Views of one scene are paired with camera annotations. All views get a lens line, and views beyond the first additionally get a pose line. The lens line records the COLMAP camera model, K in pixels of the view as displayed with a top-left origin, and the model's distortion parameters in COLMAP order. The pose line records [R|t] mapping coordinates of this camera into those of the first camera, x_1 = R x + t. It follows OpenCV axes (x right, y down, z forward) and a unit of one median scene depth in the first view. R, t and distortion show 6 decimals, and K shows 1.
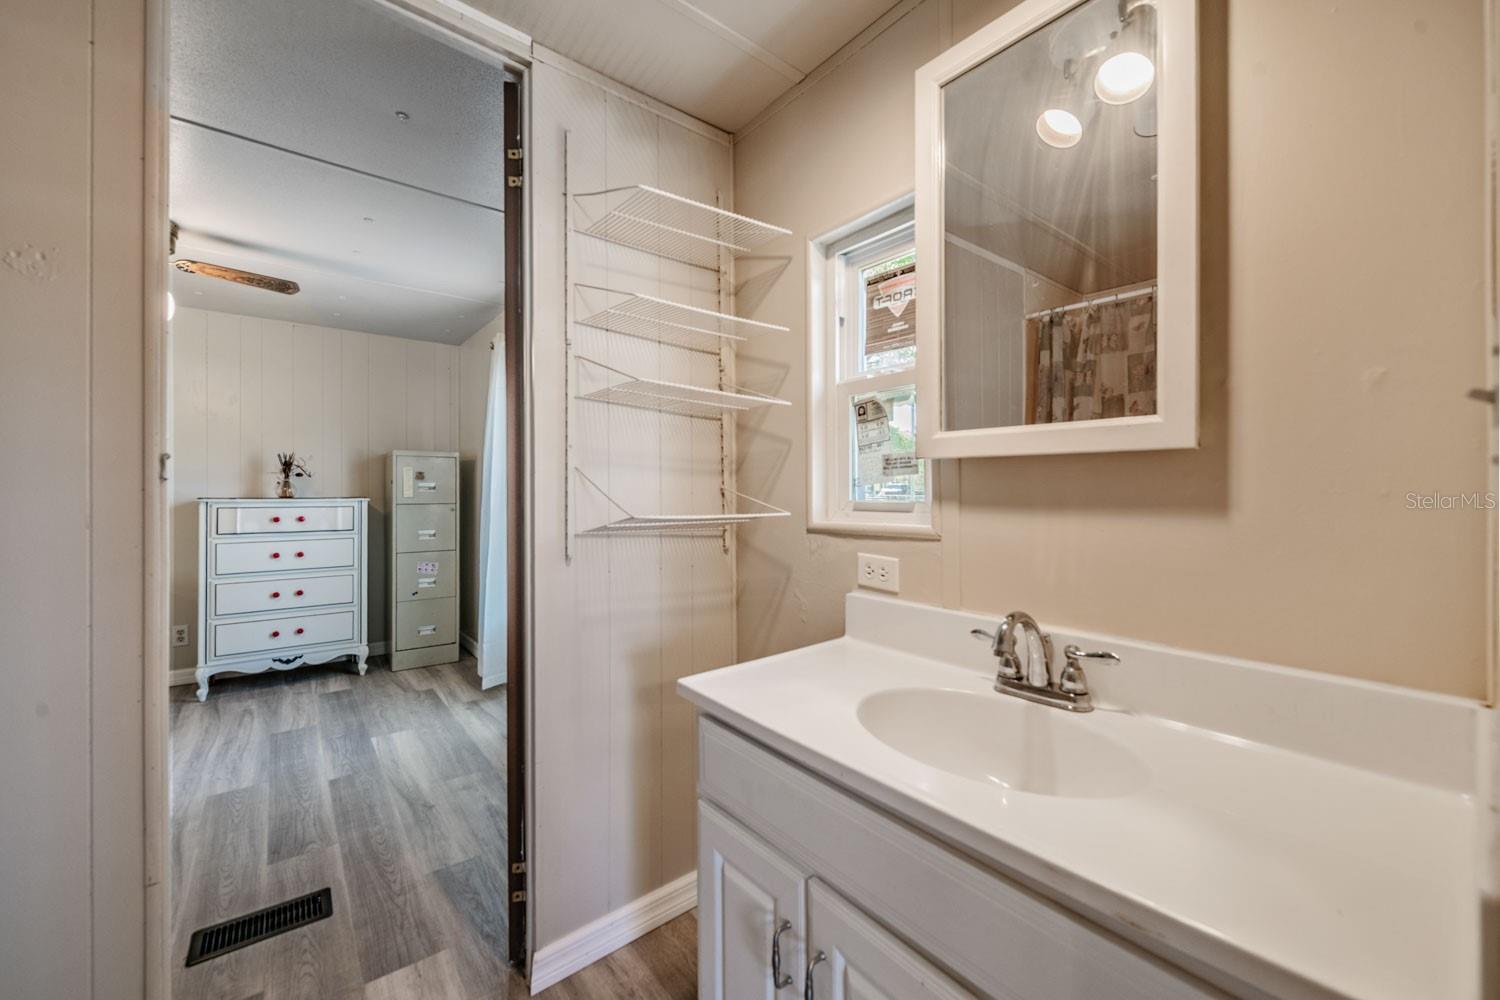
lens RADIAL K [[592.4, 0, 749.4], [0, 592.4, 491.8], [0, 0, 1]] dist [-0.010870, -0.000555]
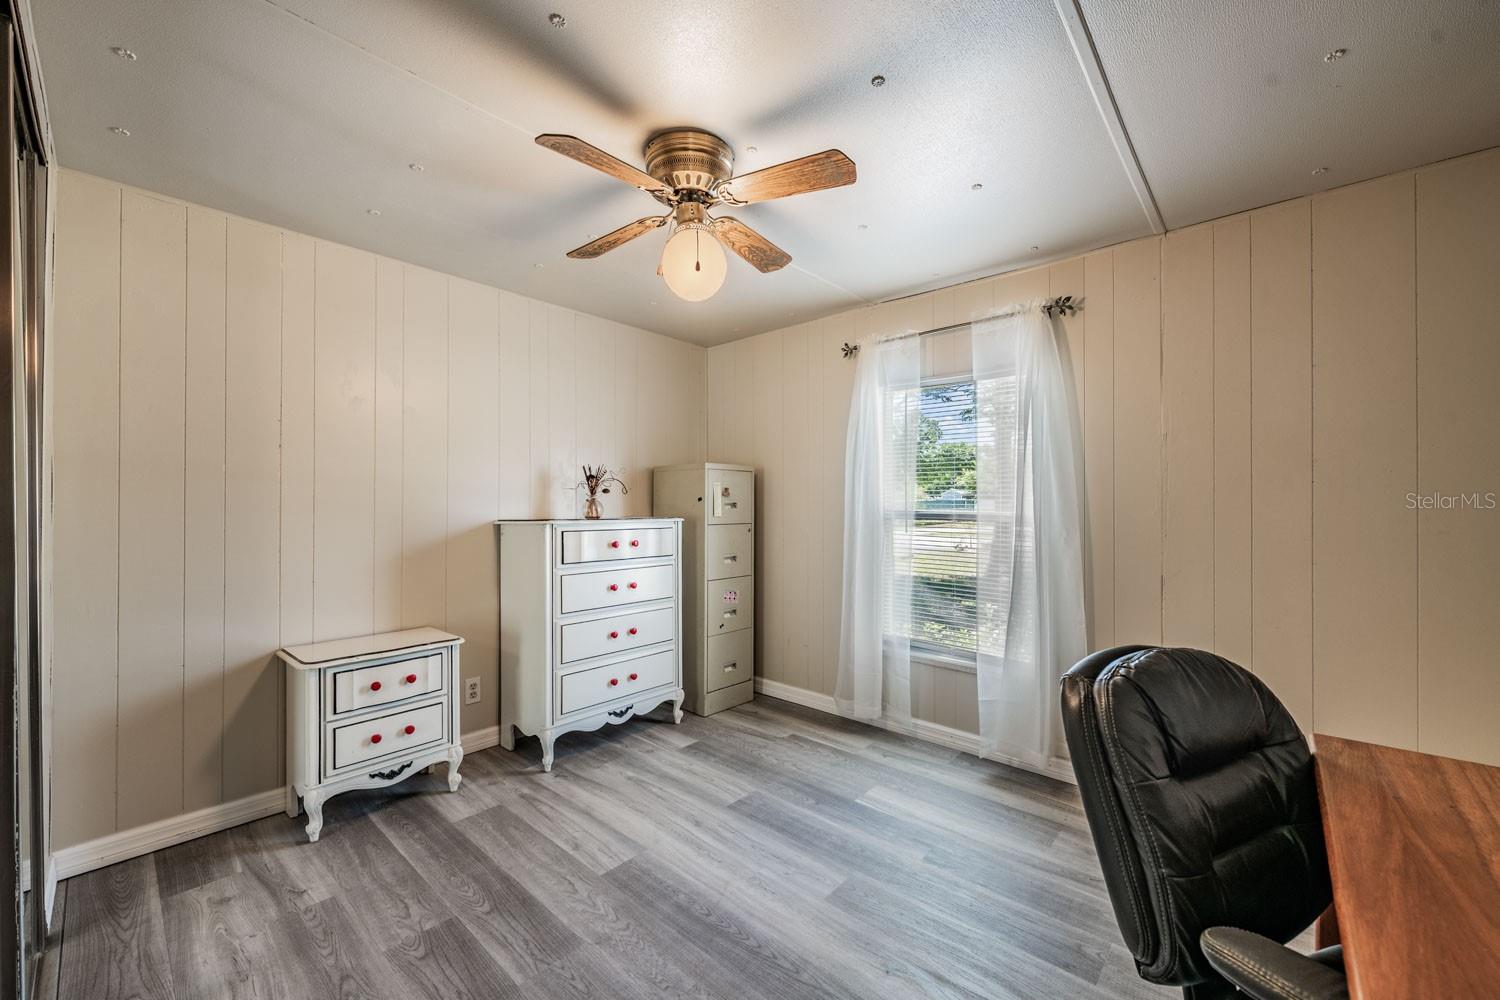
lens RADIAL K [[577.4, 0, 742.4], [0, 577.4, 509.1], [0, 0, 1]] dist [0.000779, -0.000043]
pose [[0.988584, -0.005703, 0.150562, -0.723632], [0.005965, 0.999981, -0.001291, -0.000608], [-0.150552, 0.002175, 0.988600, 0.158494]]
